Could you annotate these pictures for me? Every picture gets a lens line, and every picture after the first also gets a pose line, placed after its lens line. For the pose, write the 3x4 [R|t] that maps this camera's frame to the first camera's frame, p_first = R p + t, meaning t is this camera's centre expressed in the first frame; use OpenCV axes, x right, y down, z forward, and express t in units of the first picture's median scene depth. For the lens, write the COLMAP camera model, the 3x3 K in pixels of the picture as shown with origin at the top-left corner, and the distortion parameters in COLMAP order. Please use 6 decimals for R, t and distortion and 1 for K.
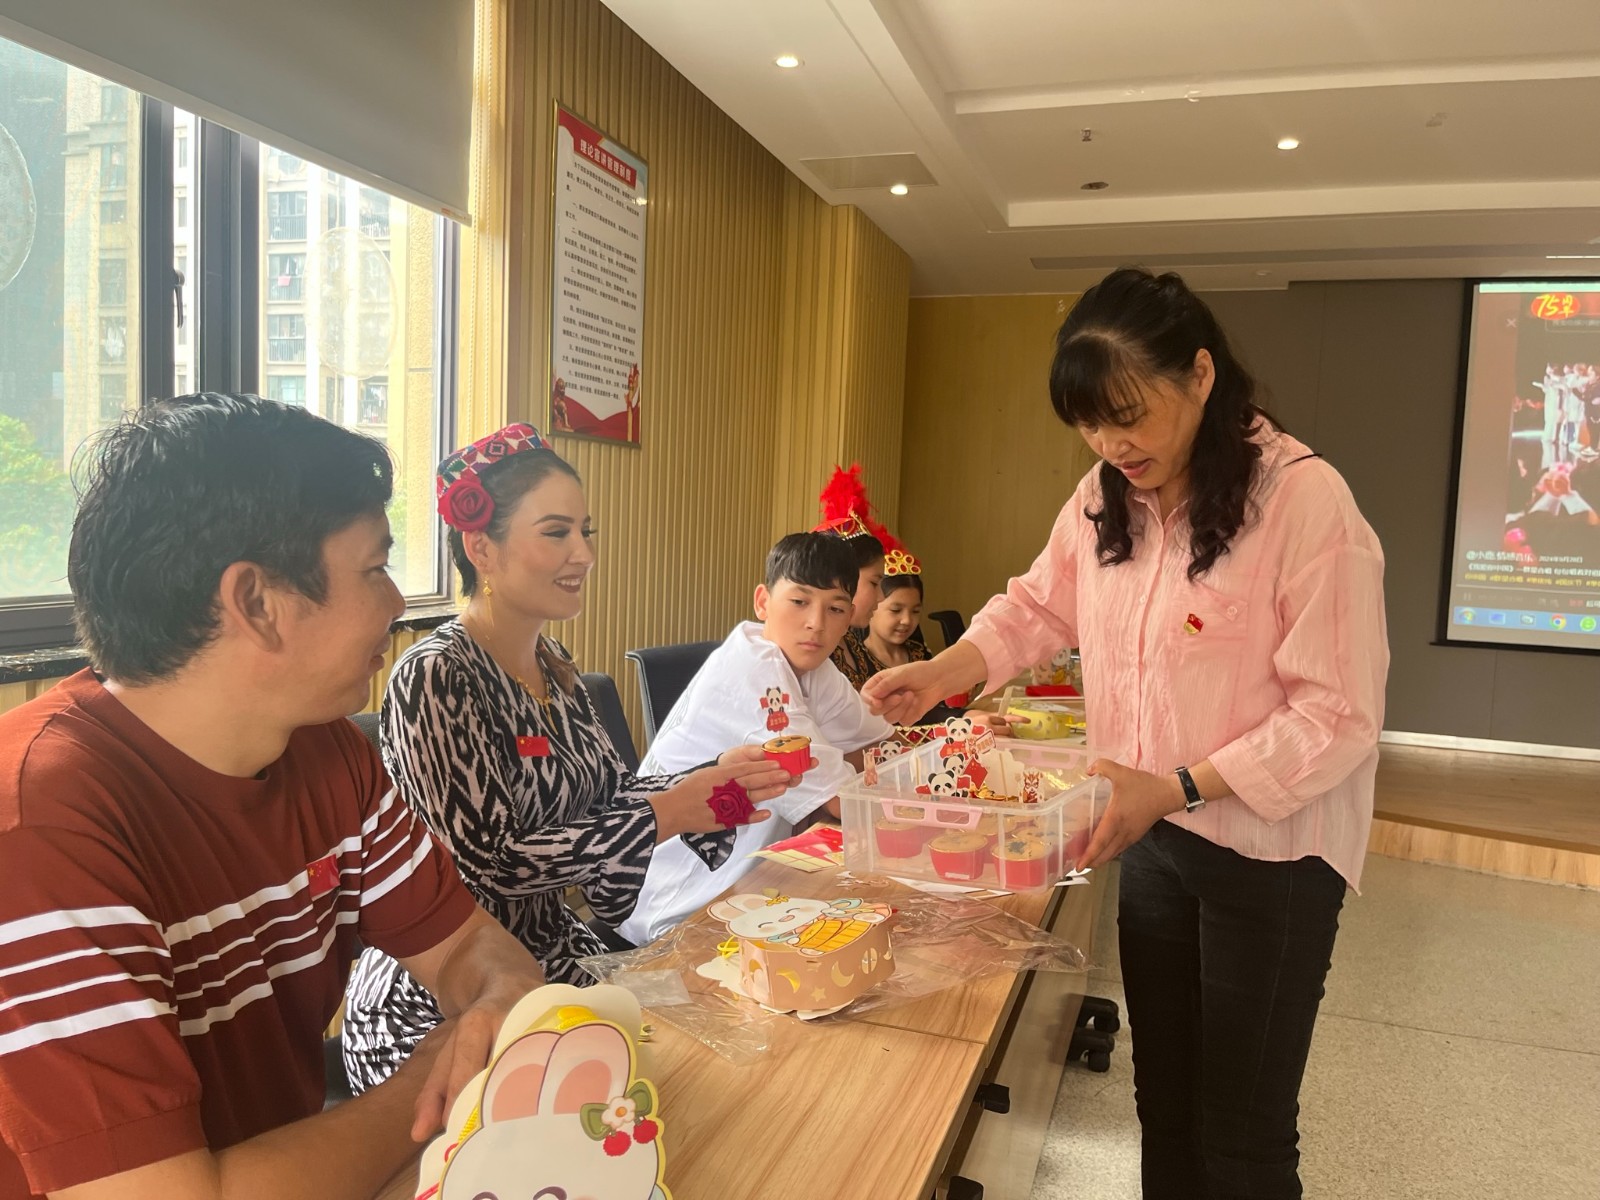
lens RADIAL K [[1234.8, 0, 793.7], [0, 1234.8, 598.6], [0, 0, 1]] dist [0.036312, -0.016678]
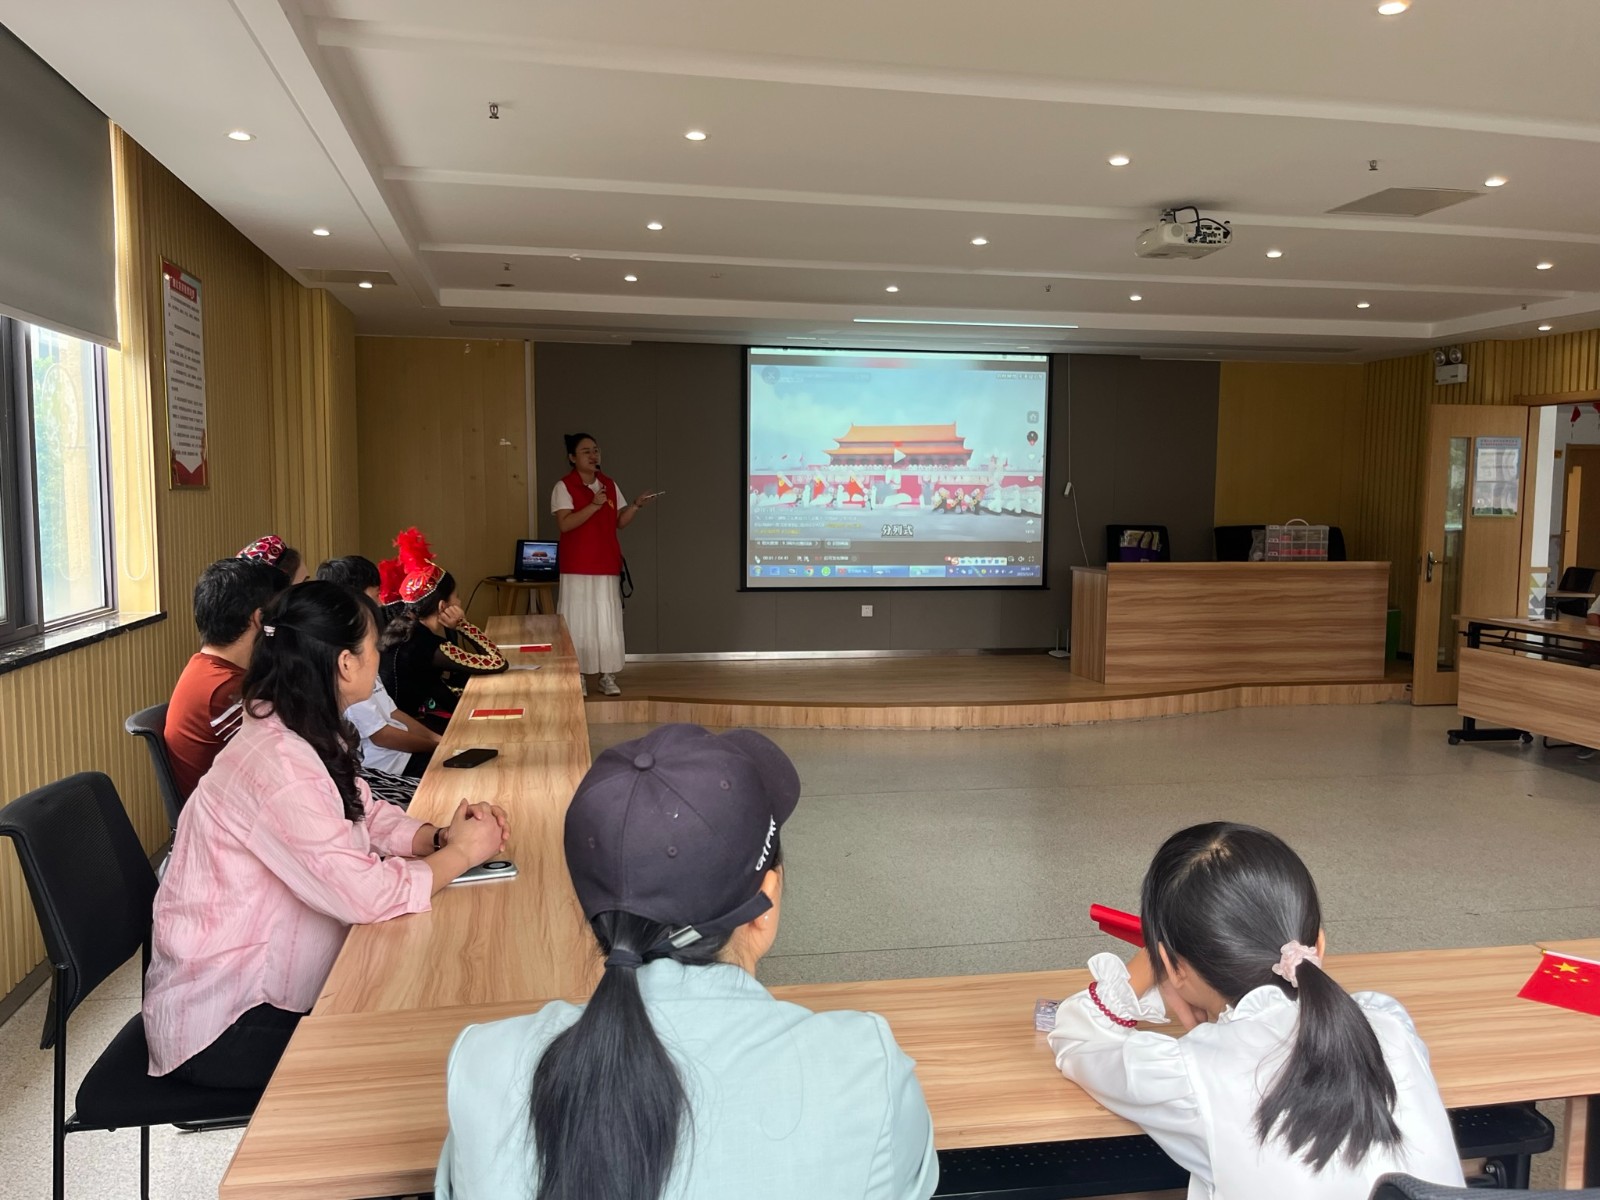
lens RADIAL K [[1258.5, 0, 795.1], [0, 1258.5, 606.3], [0, 0, 1]] dist [-0.036471, 0.000780]
pose [[0.870514, -0.077661, 0.485977, -0.243949], [0.062644, 0.996924, 0.047100, -0.018055], [-0.488140, -0.010558, 0.872702, -0.525838]]
